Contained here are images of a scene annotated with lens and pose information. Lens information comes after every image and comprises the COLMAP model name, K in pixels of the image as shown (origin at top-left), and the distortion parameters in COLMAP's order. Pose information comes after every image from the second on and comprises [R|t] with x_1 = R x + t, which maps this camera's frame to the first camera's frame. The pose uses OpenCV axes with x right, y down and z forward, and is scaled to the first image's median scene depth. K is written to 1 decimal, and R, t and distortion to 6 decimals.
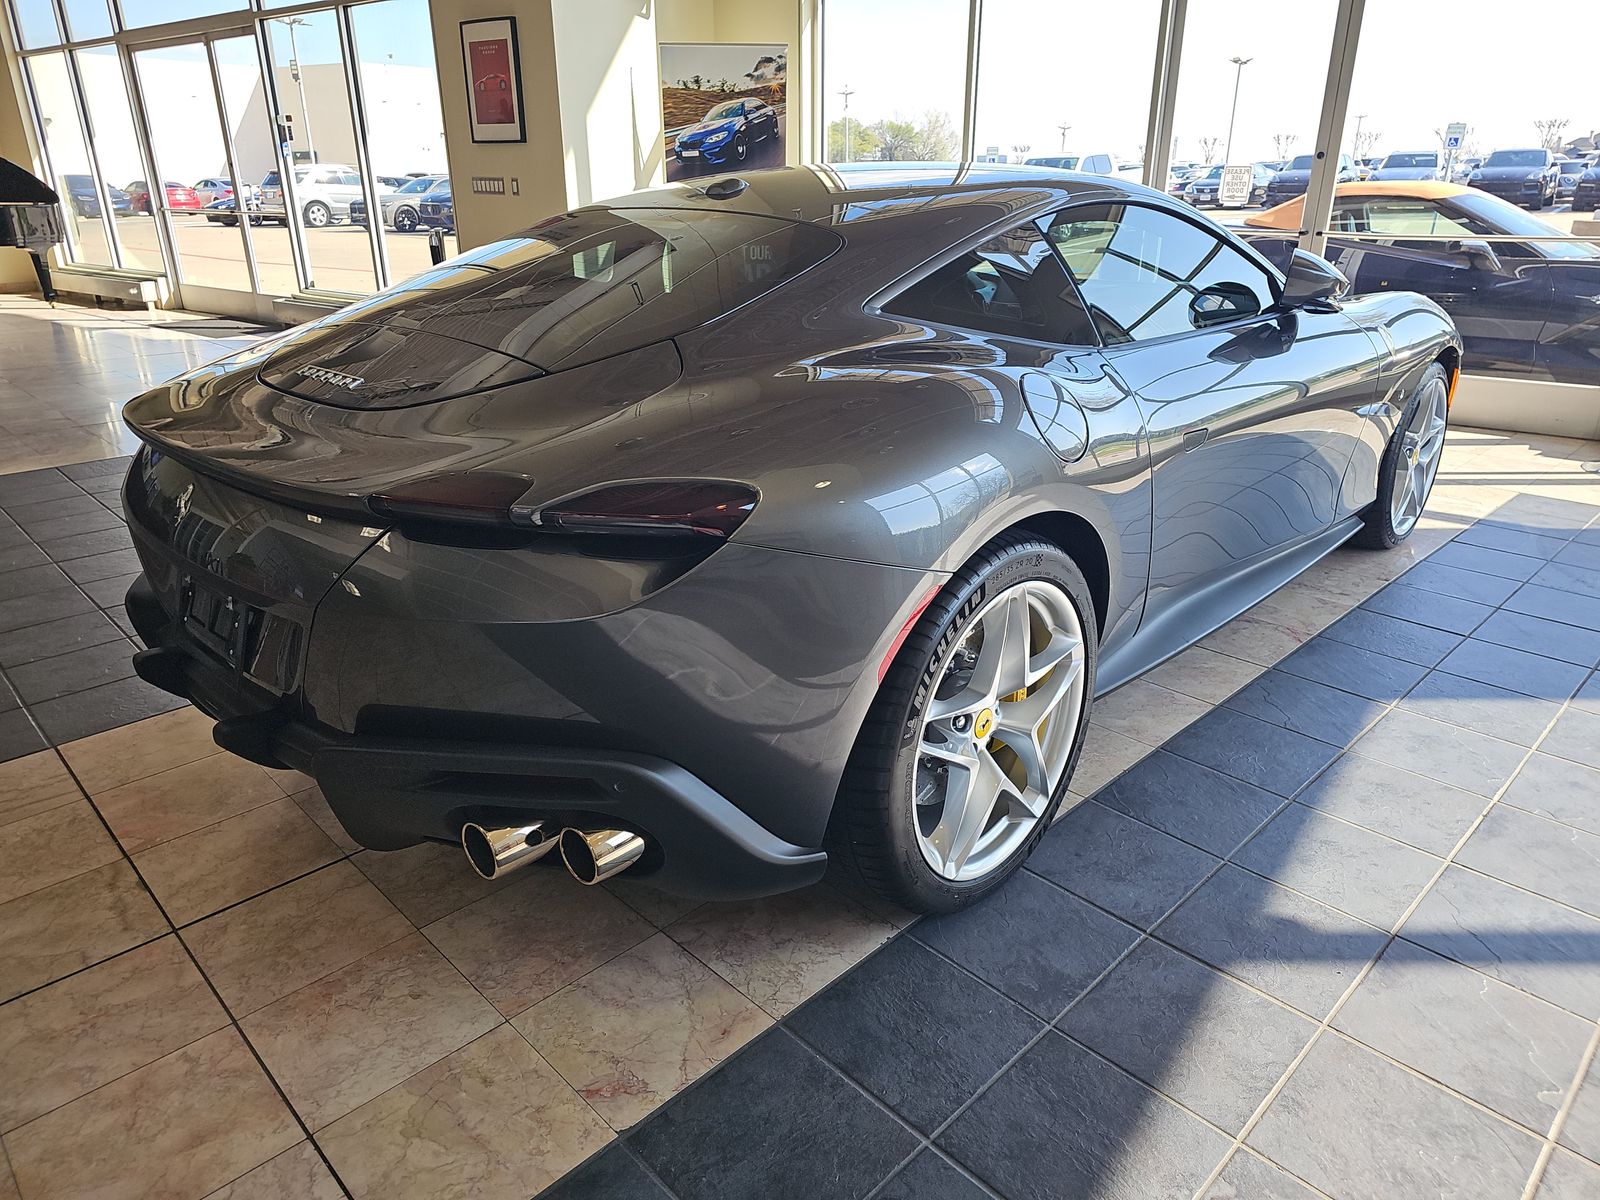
lens RADIAL K [[1056.1, 0, 809.3], [0, 1056.1, 592.8], [0, 0, 1]] dist [0.028542, -0.018154]
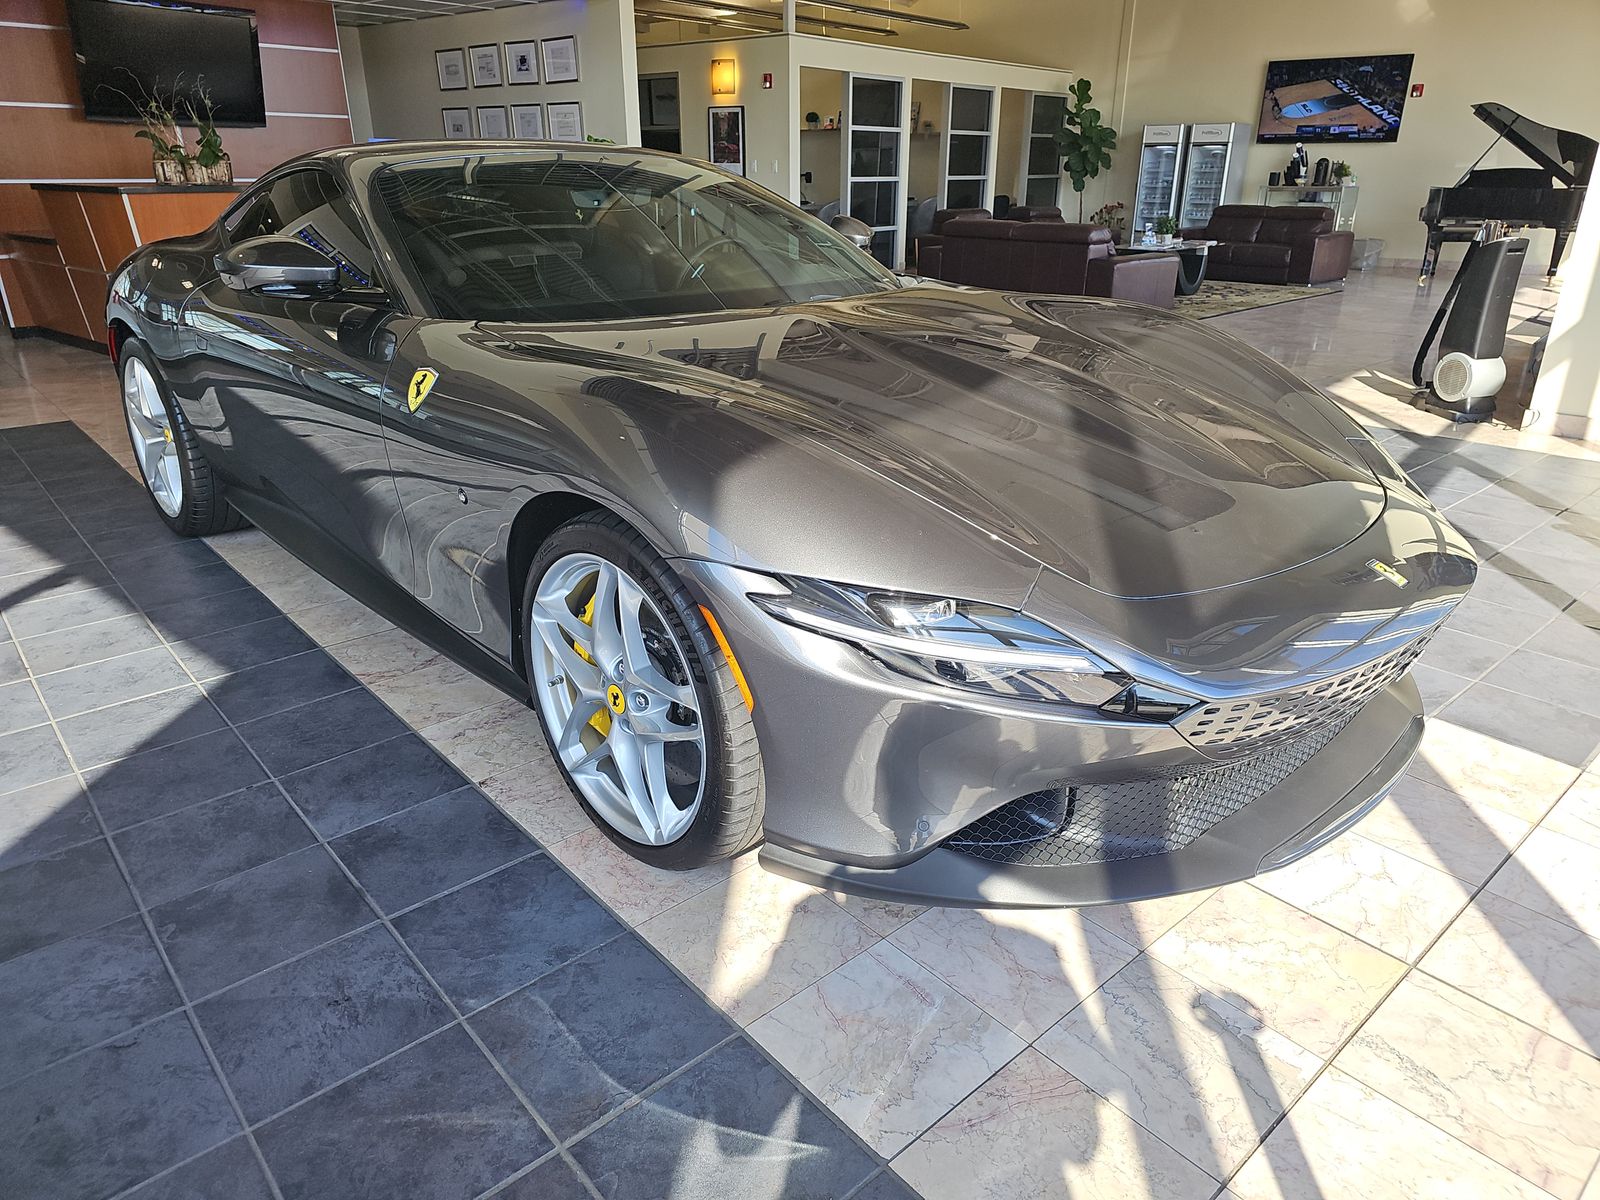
lens RADIAL K [[1056.1, 0, 809.3], [0, 1056.1, 592.8], [0, 0, 1]] dist [0.028542, -0.018154]
pose [[-0.052629, 0.382095, -0.922623, 0.560174], [-0.366659, 0.851980, 0.373754, -0.225924], [0.928866, 0.357958, 0.095259, 0.544783]]
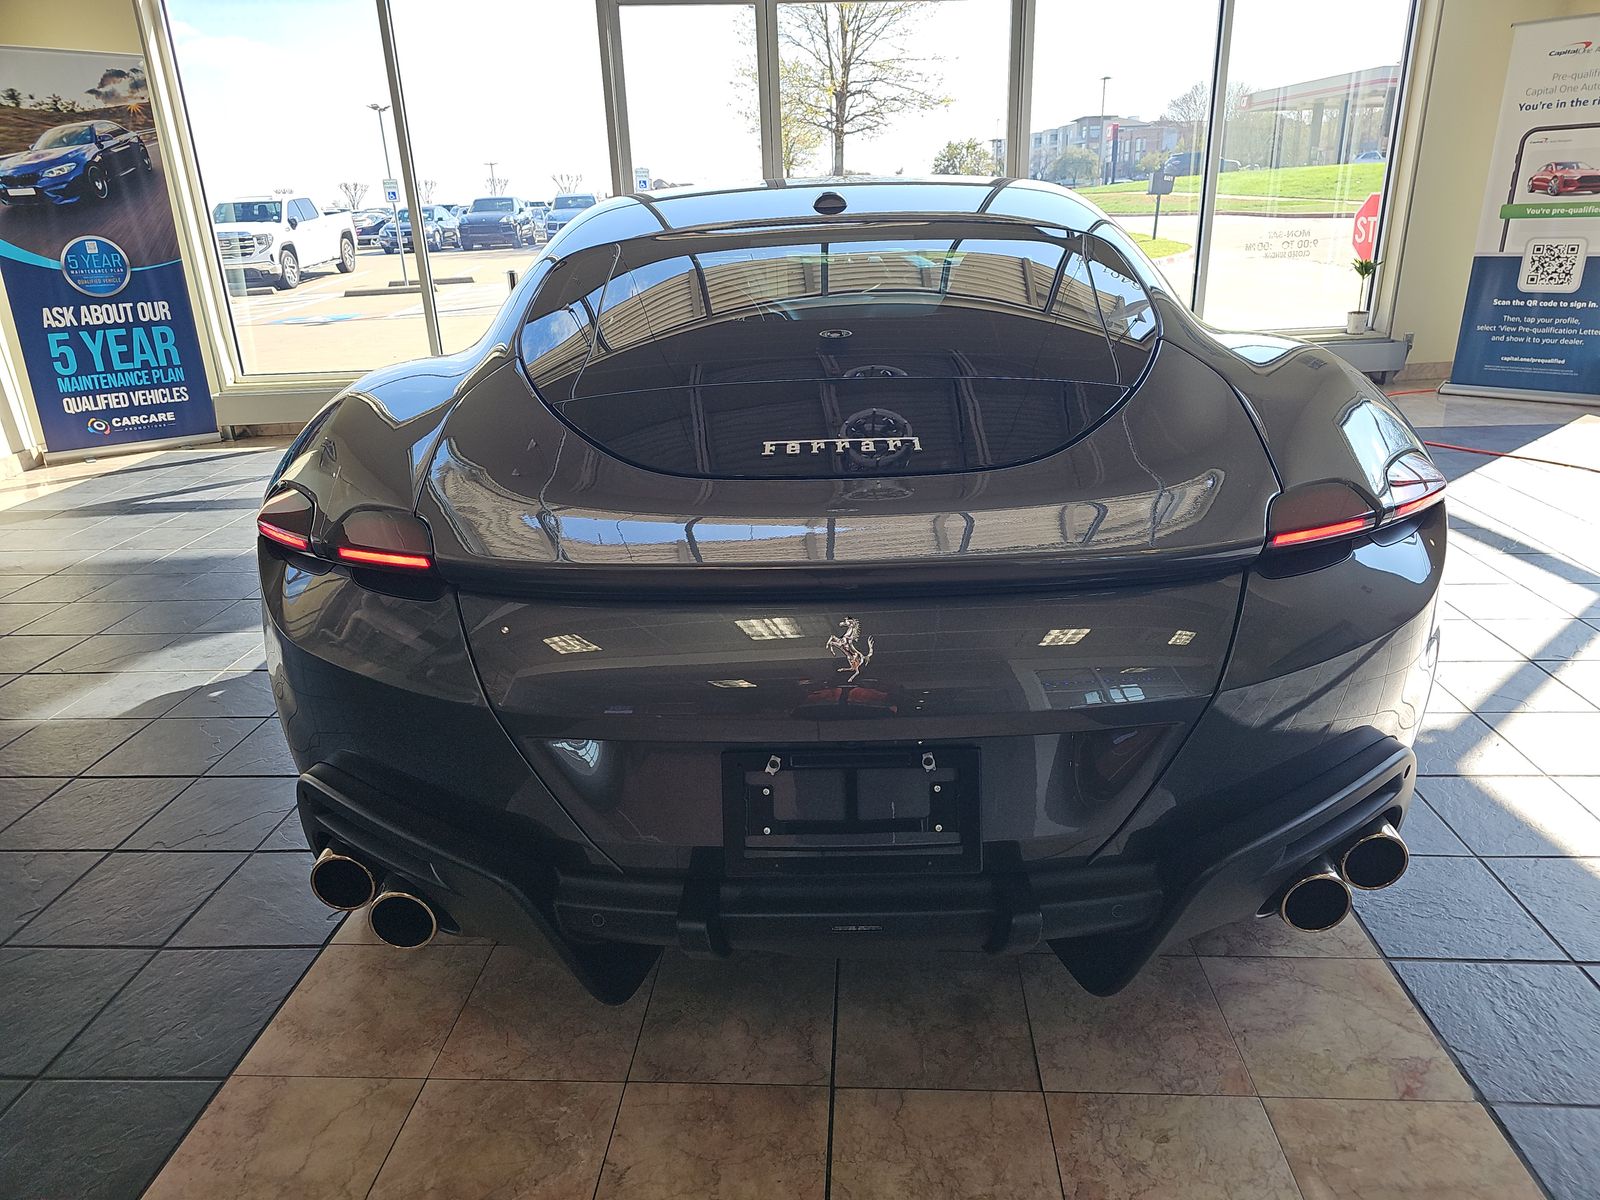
lens RADIAL K [[1056.1, 0, 809.3], [0, 1056.1, 592.8], [0, 0, 1]] dist [0.028542, -0.018154]
pose [[0.738209, -0.248894, 0.626976, -0.249608], [0.272127, 0.960337, 0.060824, -0.040501], [-0.617247, 0.125716, 0.776661, 0.116823]]
